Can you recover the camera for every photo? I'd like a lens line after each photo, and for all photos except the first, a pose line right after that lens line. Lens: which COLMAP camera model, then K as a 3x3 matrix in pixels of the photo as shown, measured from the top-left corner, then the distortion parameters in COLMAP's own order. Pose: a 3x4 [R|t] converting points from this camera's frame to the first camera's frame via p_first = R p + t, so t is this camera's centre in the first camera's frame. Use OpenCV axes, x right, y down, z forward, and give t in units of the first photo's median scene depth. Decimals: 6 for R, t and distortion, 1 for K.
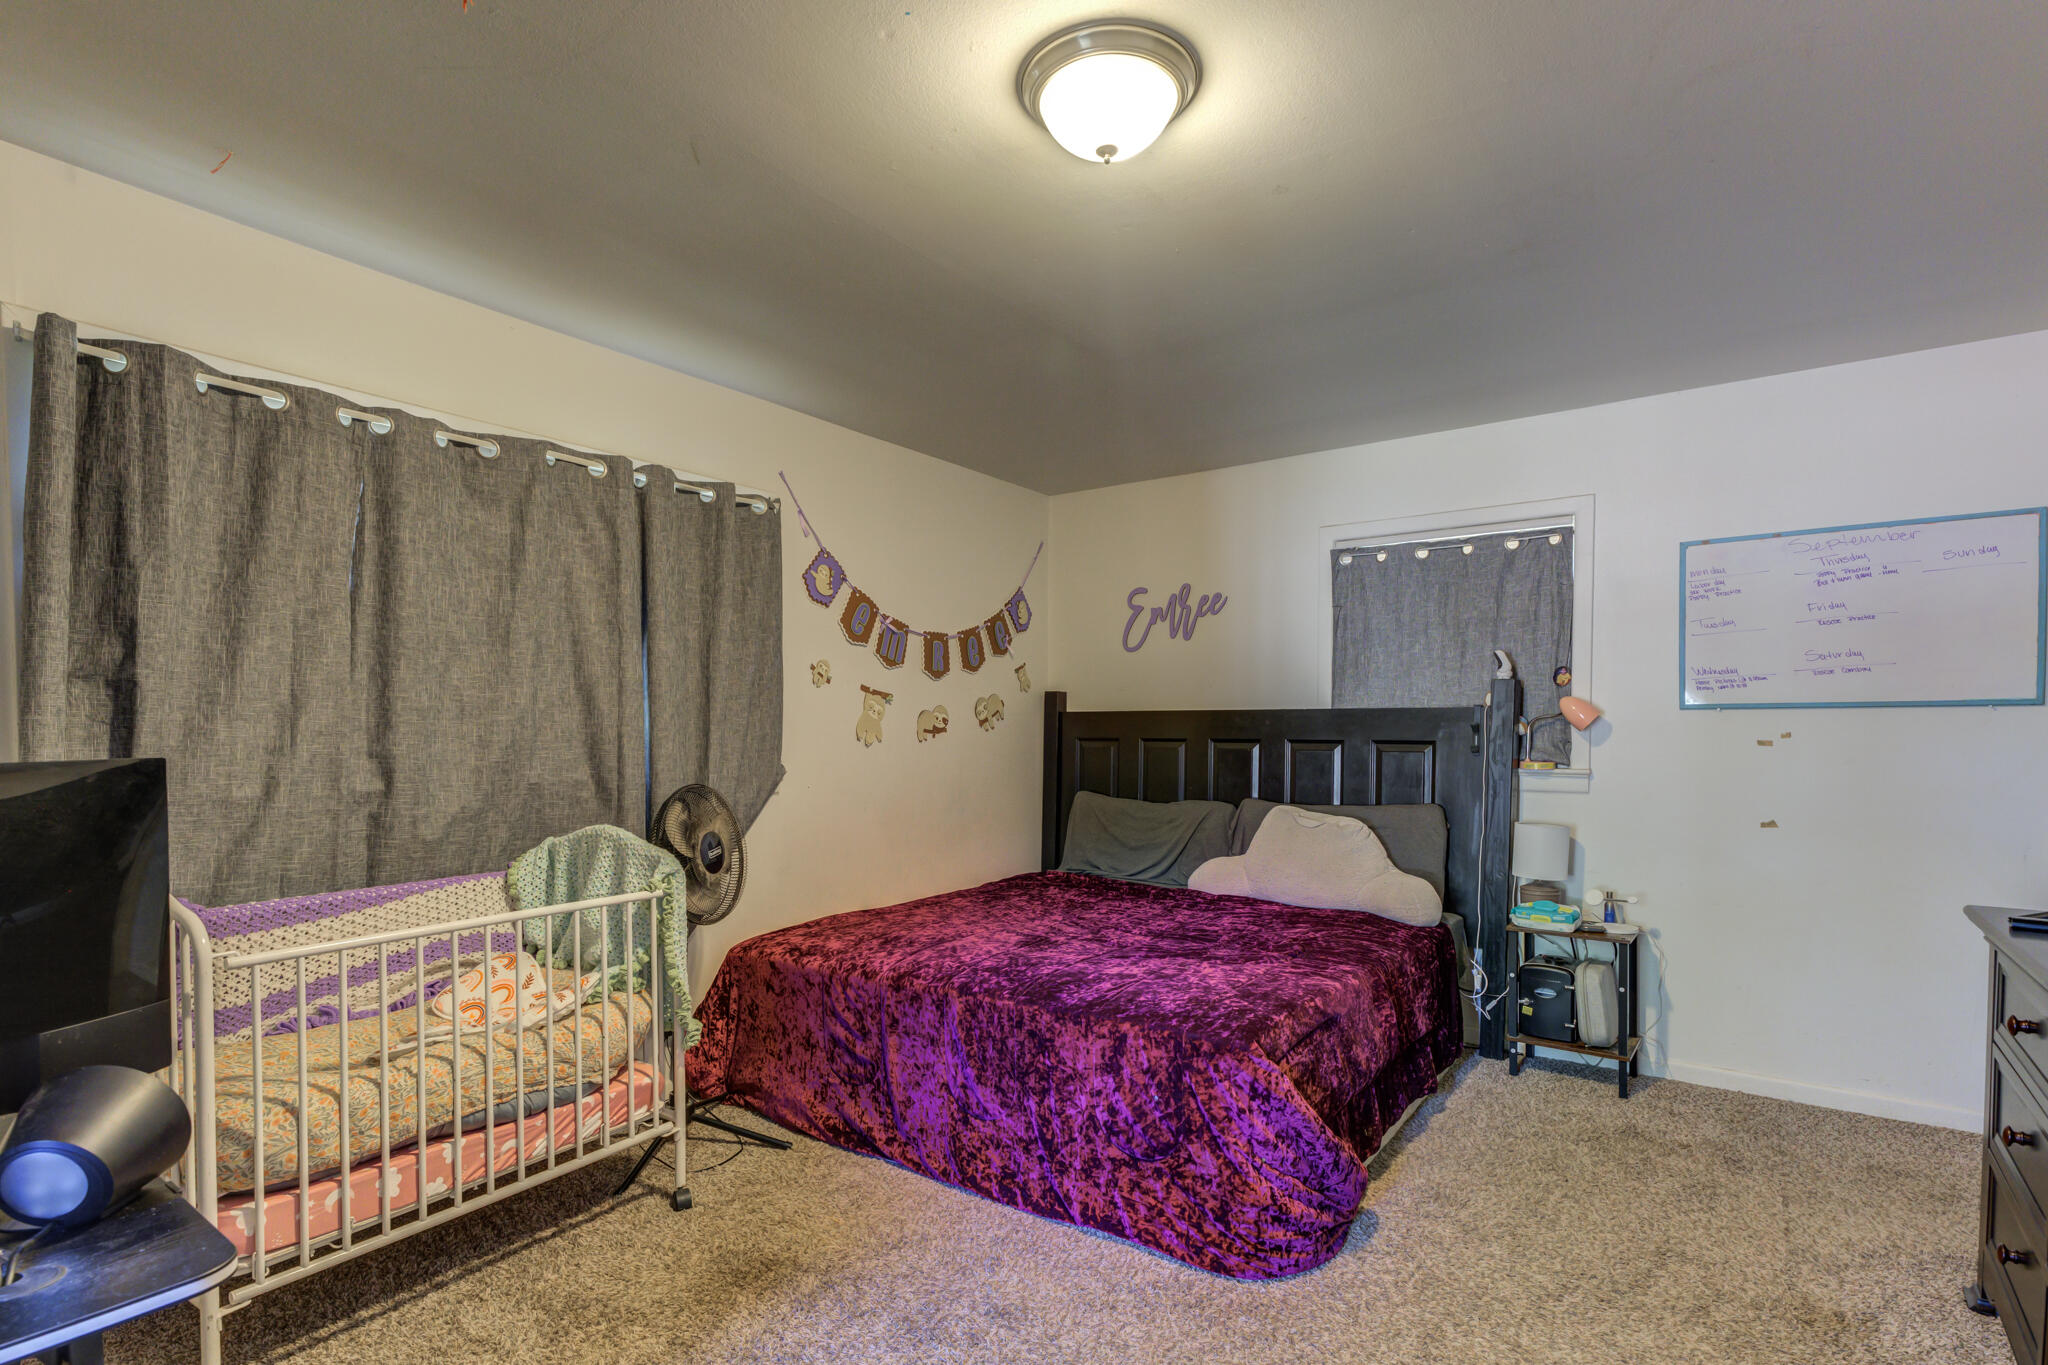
lens RADIAL K [[1137.5, 0, 1023.7], [0, 1137.5, 736.9], [0, 0, 1]] dist [-0.000505, 0.048098]
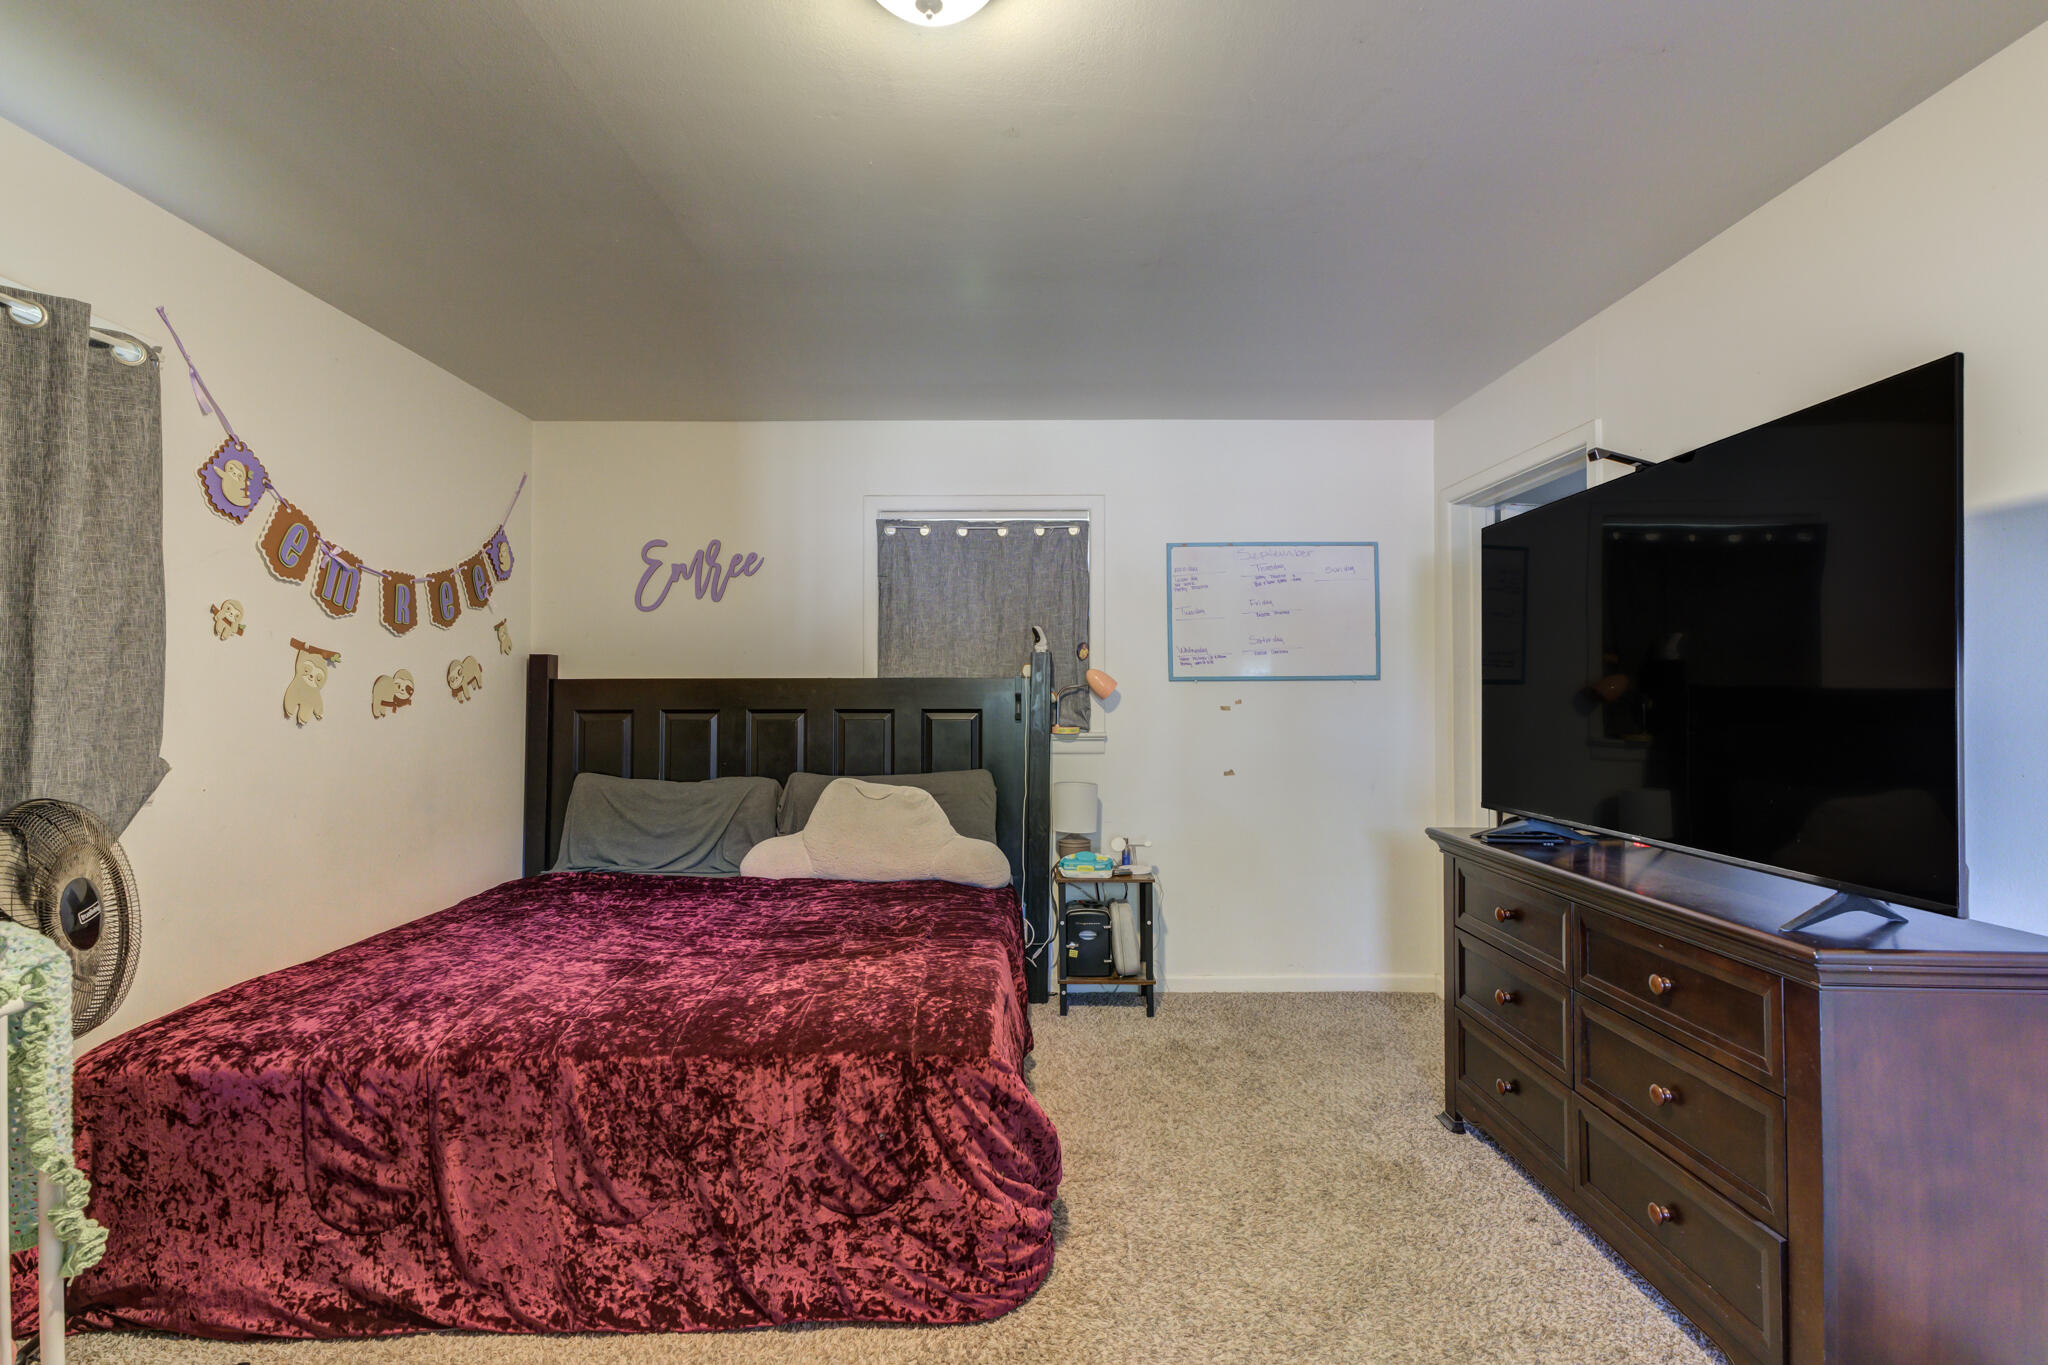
lens RADIAL K [[1015.4, 0, 985.4], [0, 1015.4, 673.9], [0, 0, 1]] dist [0.027068, 0.000904]
pose [[0.779274, 0.010421, 0.626596, -0.241725], [0.008121, 0.999610, -0.026725, -0.004258], [-0.626630, 0.025915, 0.778886, 0.278706]]
